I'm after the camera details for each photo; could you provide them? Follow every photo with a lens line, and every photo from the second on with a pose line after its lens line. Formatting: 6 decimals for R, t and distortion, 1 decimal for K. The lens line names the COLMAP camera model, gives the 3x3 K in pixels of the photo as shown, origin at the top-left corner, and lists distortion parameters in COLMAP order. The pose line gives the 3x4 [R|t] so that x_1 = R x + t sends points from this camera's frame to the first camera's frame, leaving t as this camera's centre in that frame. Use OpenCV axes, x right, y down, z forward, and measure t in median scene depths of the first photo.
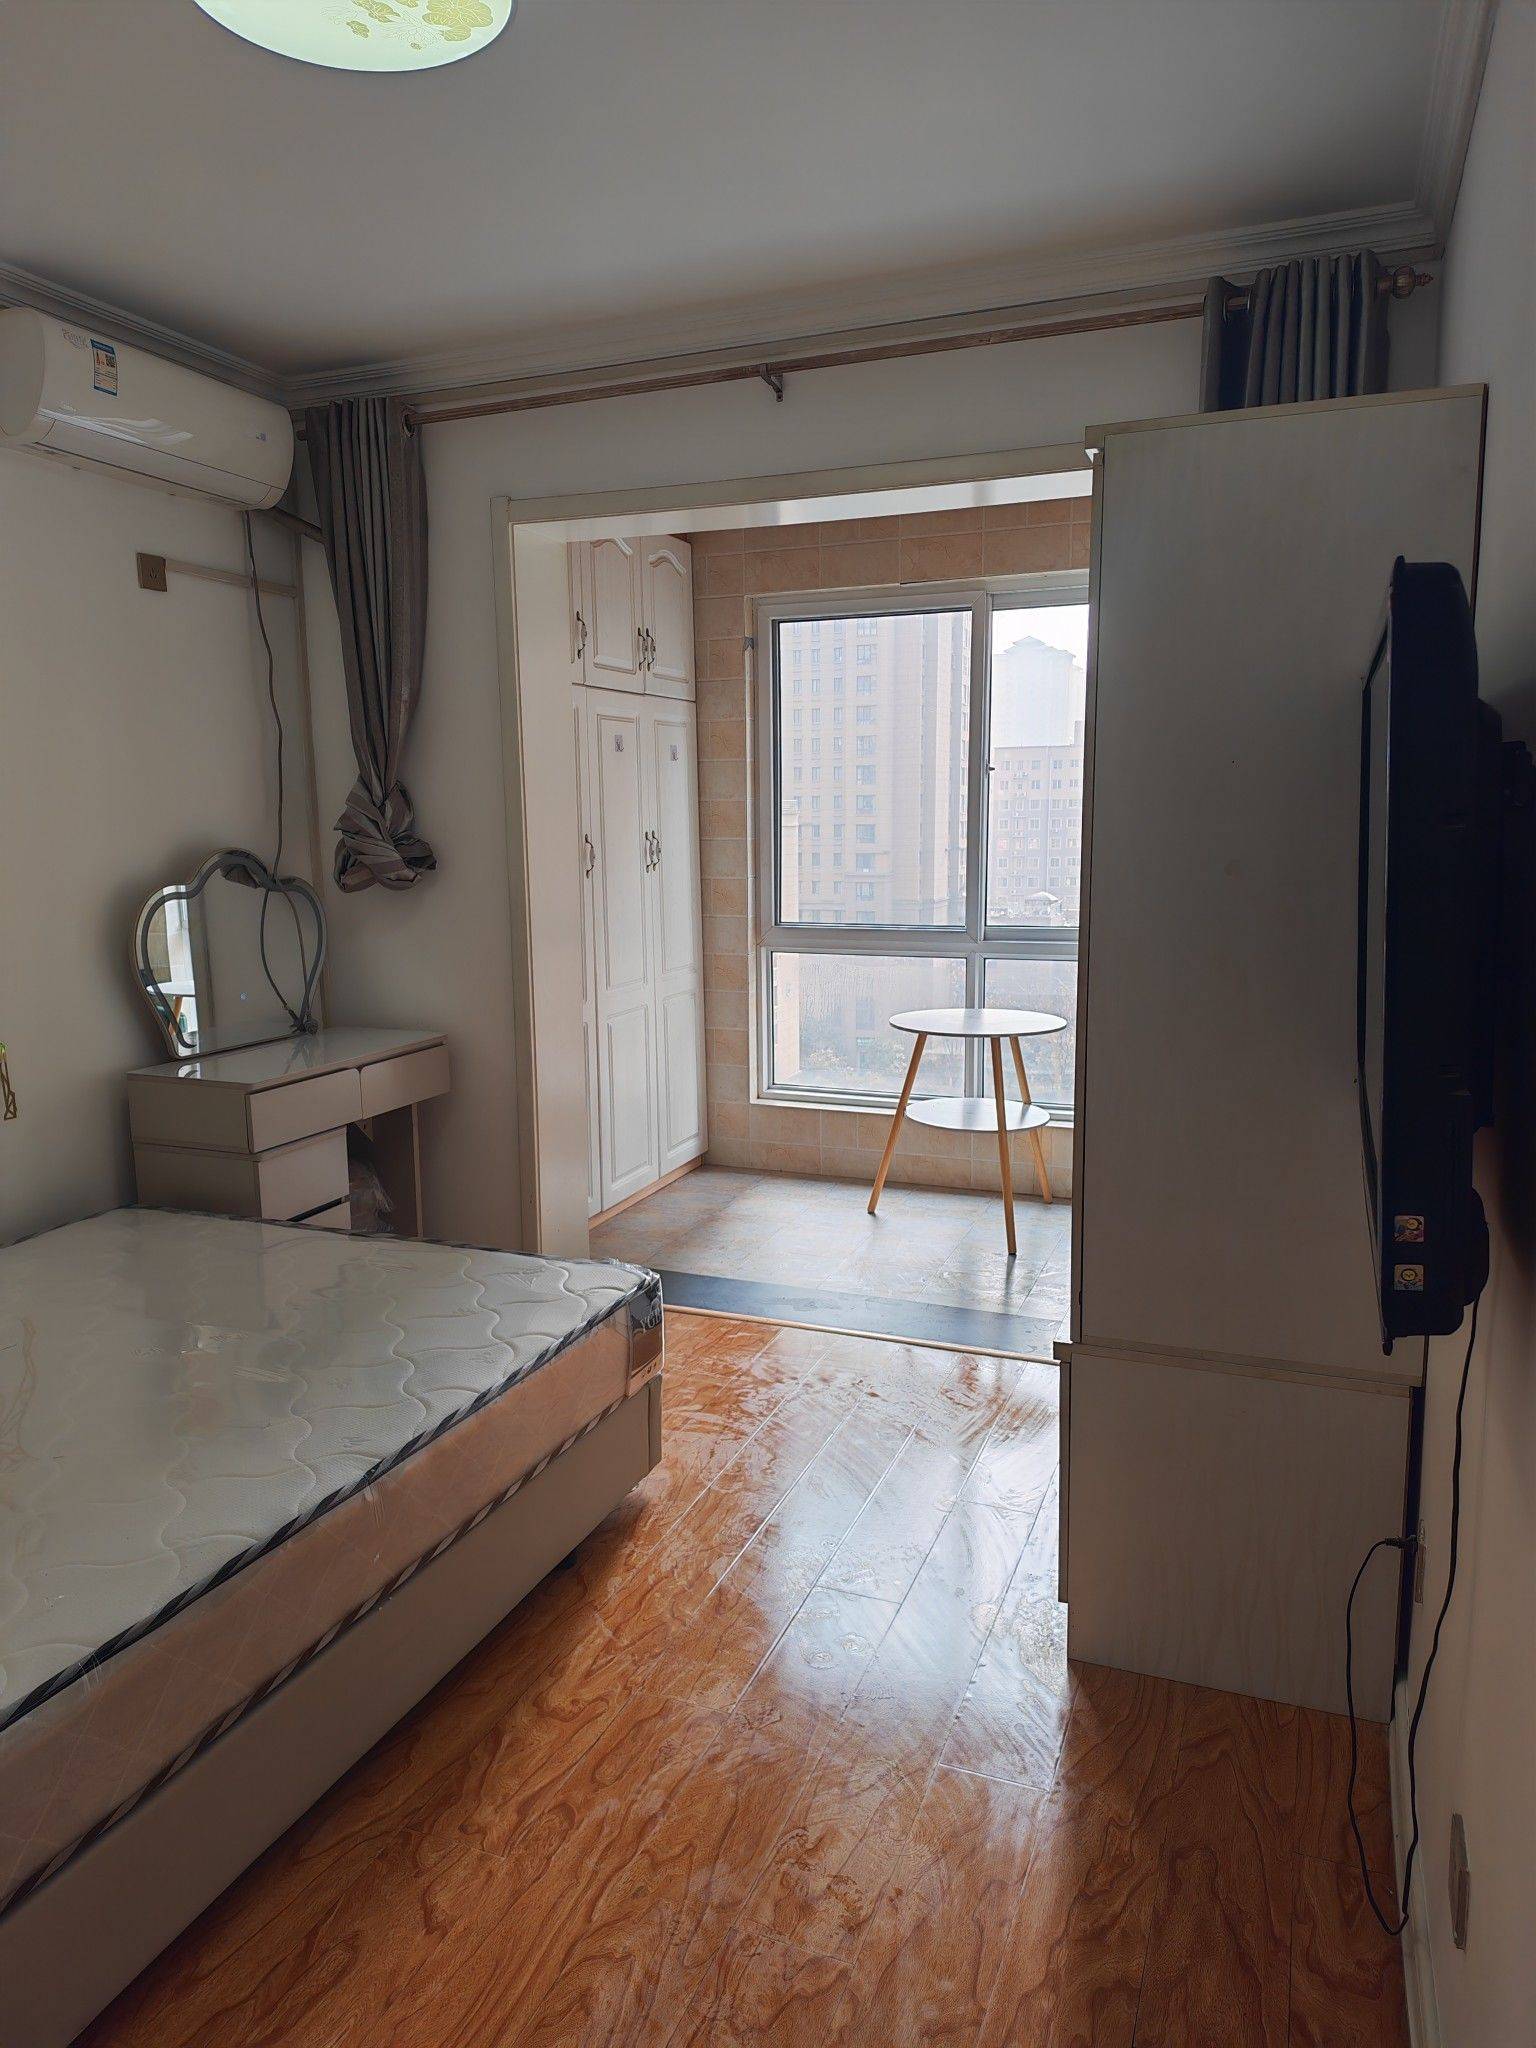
lens RADIAL K [[1403.5, 0, 766.8], [0, 1403.5, 1015.6], [0, 0, 1]] dist [0.029586, -0.034231]
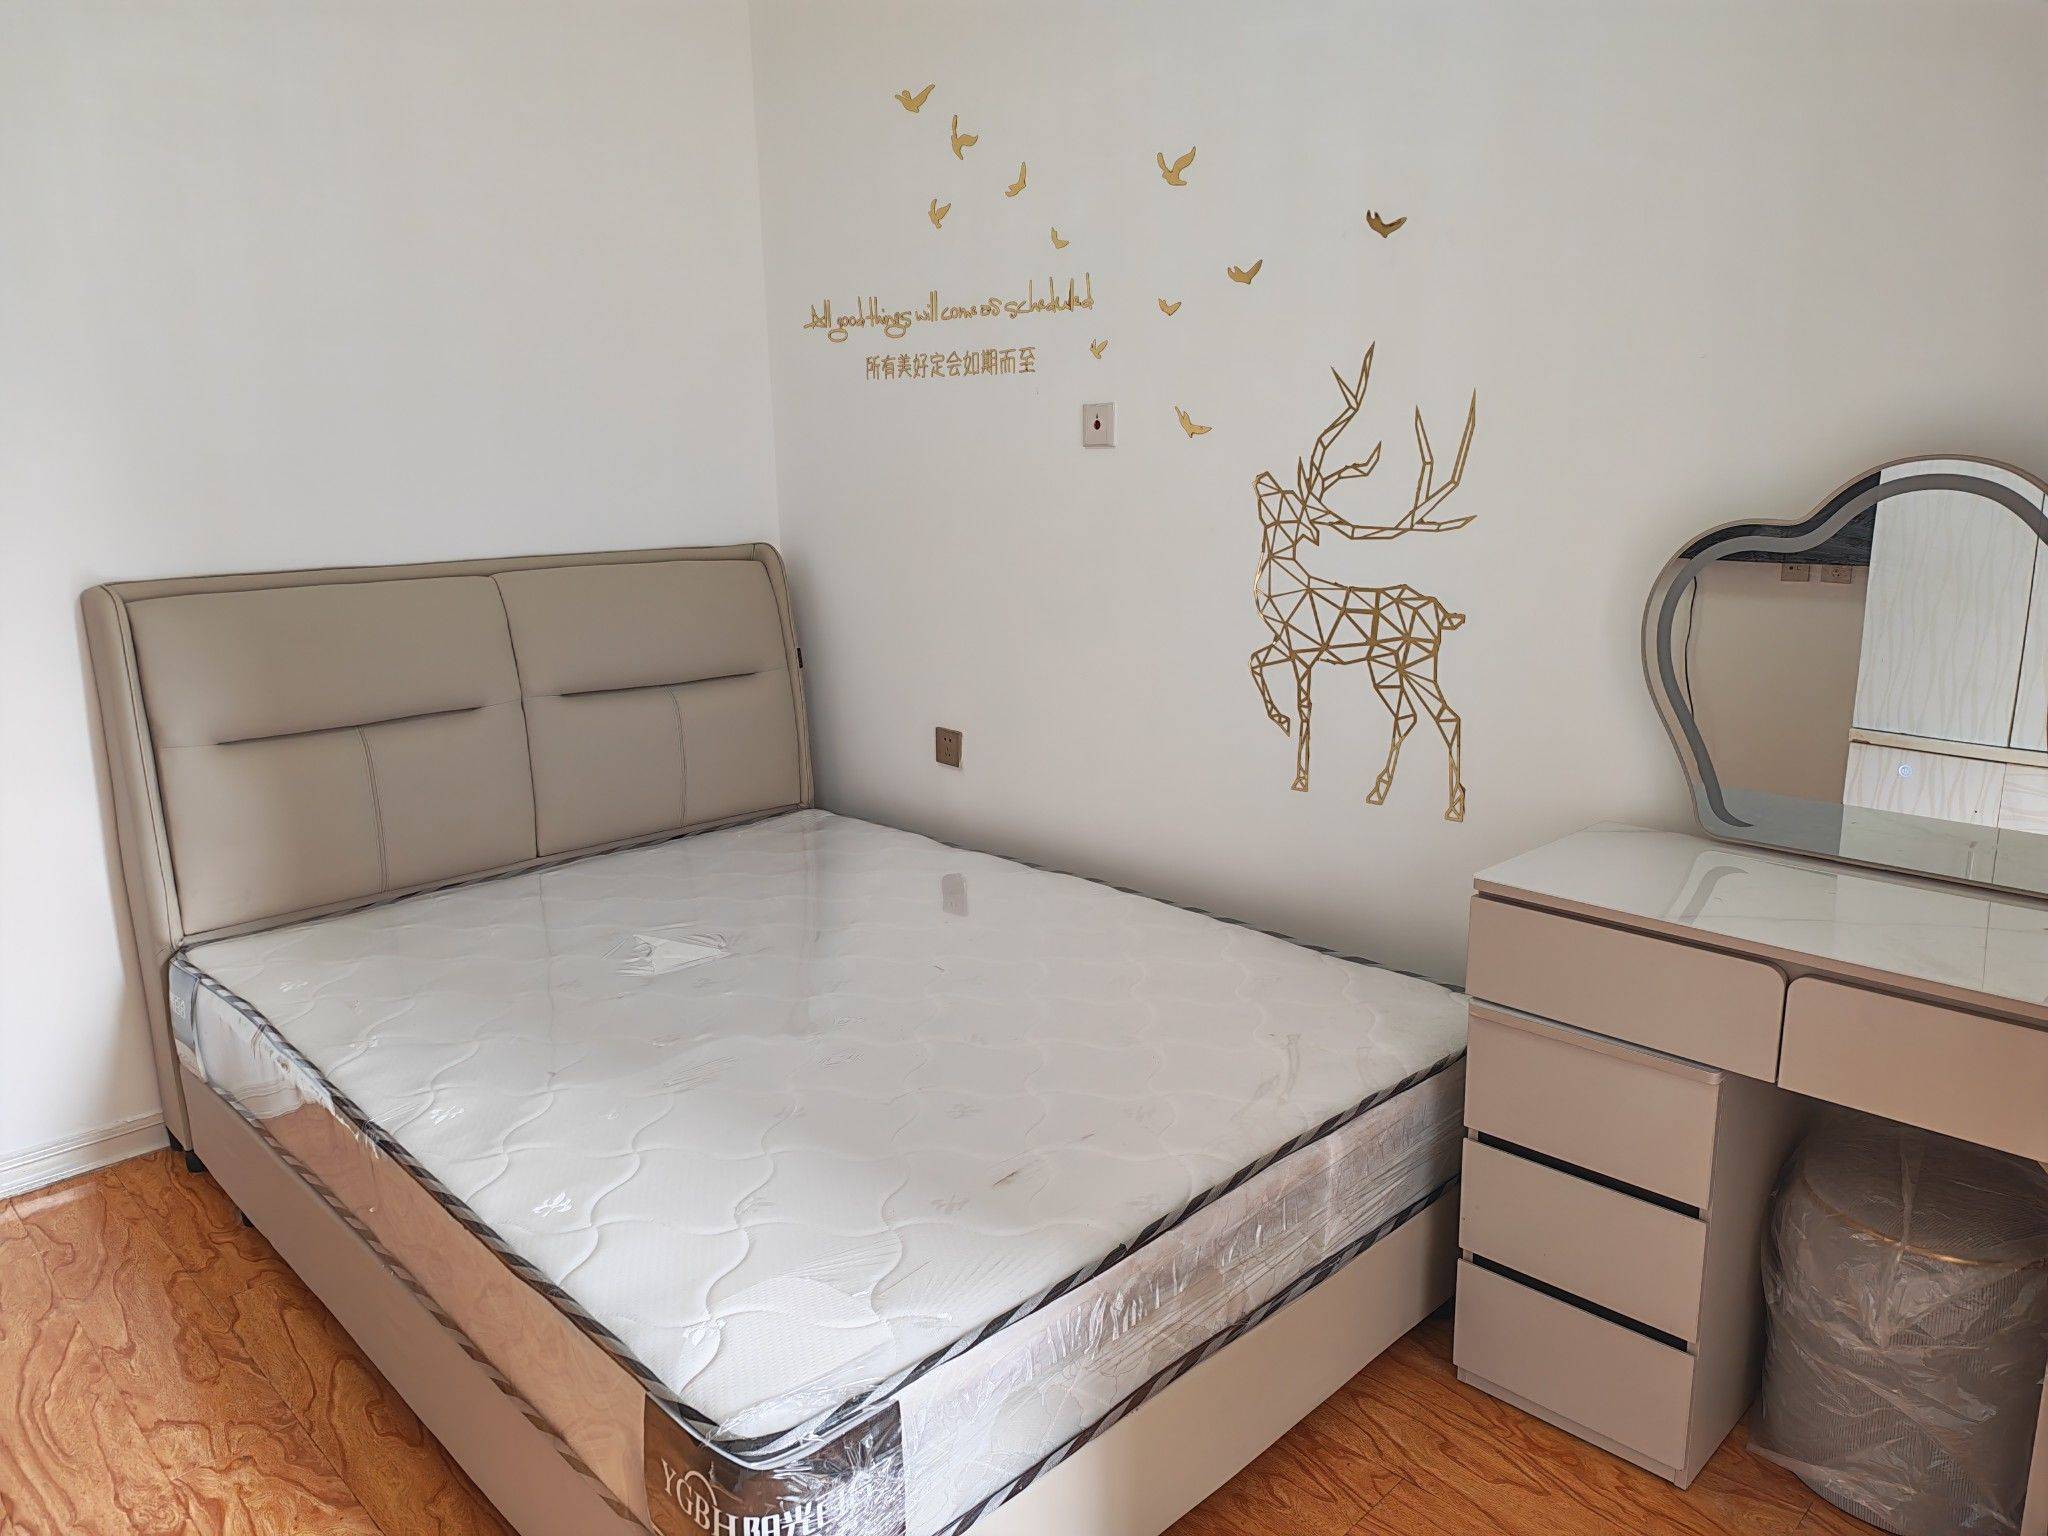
lens RADIAL K [[1403.5, 0, 1045.0], [0, 1403.5, 777.2], [0, 0, 1]] dist [0.029586, -0.034231]
pose [[-0.389318, 0.231293, -0.891591, 0.304932], [-0.118510, 0.947337, 0.297503, -0.214339], [0.913448, 0.221485, -0.341405, 1.570837]]
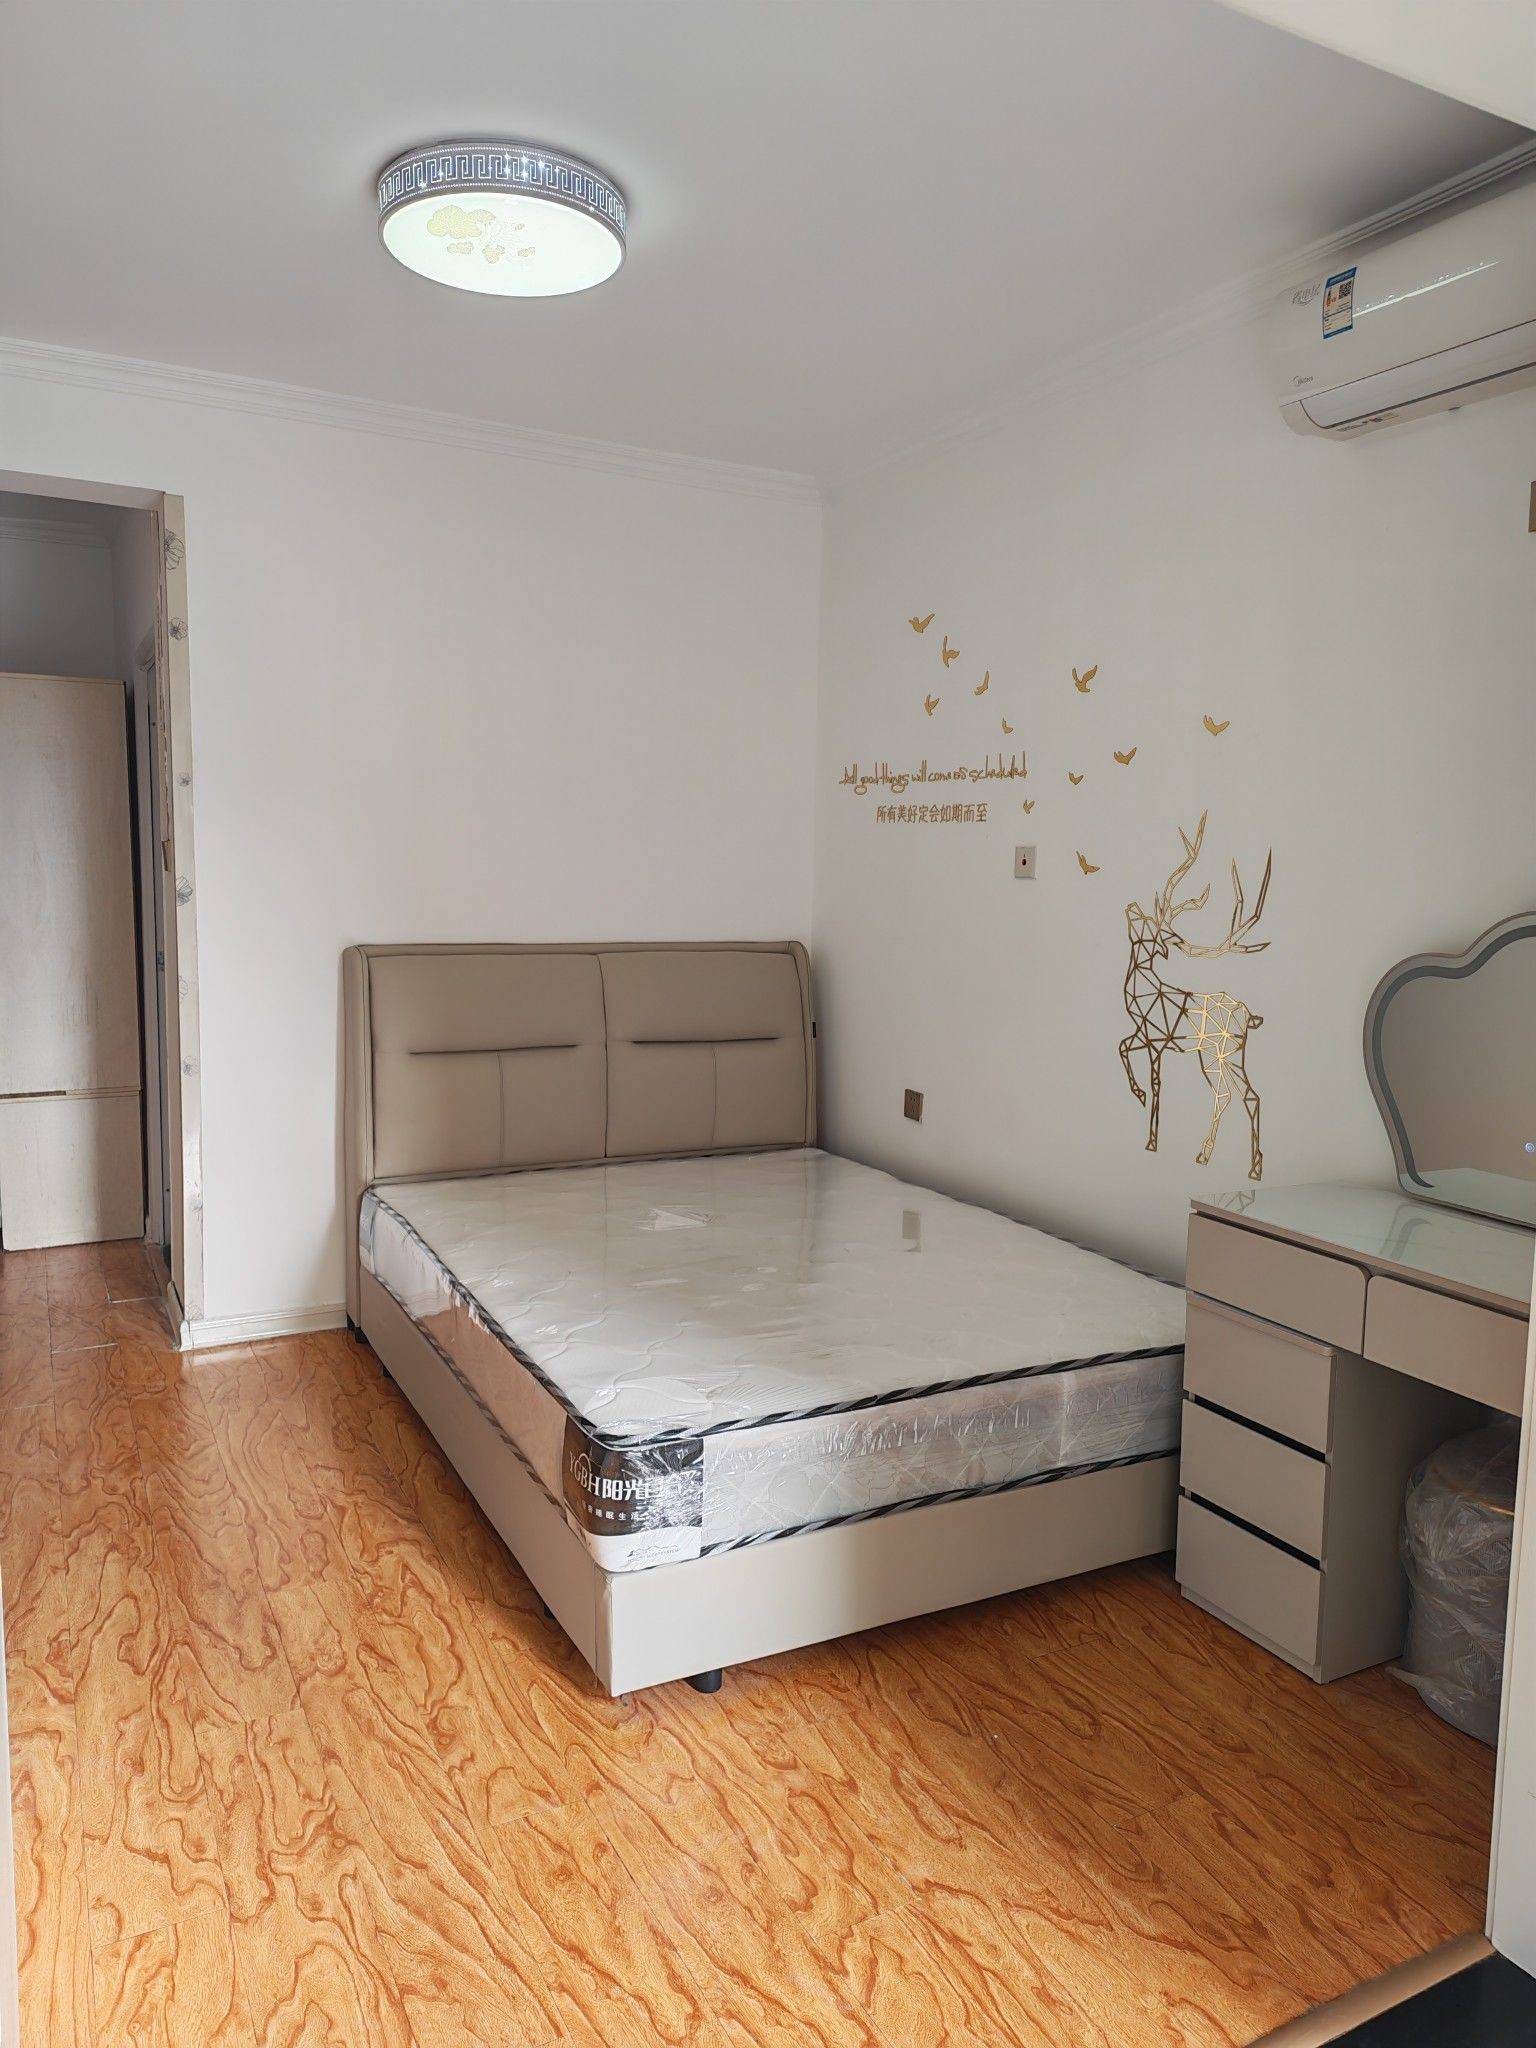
lens RADIAL K [[1403.5, 0, 761.6], [0, 1403.5, 1024.1], [0, 0, 1]] dist [0.029586, -0.034231]
pose [[-0.652527, 0.090960, -0.752286, 0.561442], [-0.121242, 0.967447, 0.222140, -0.291937], [0.748003, 0.236161, -0.620258, 1.961029]]
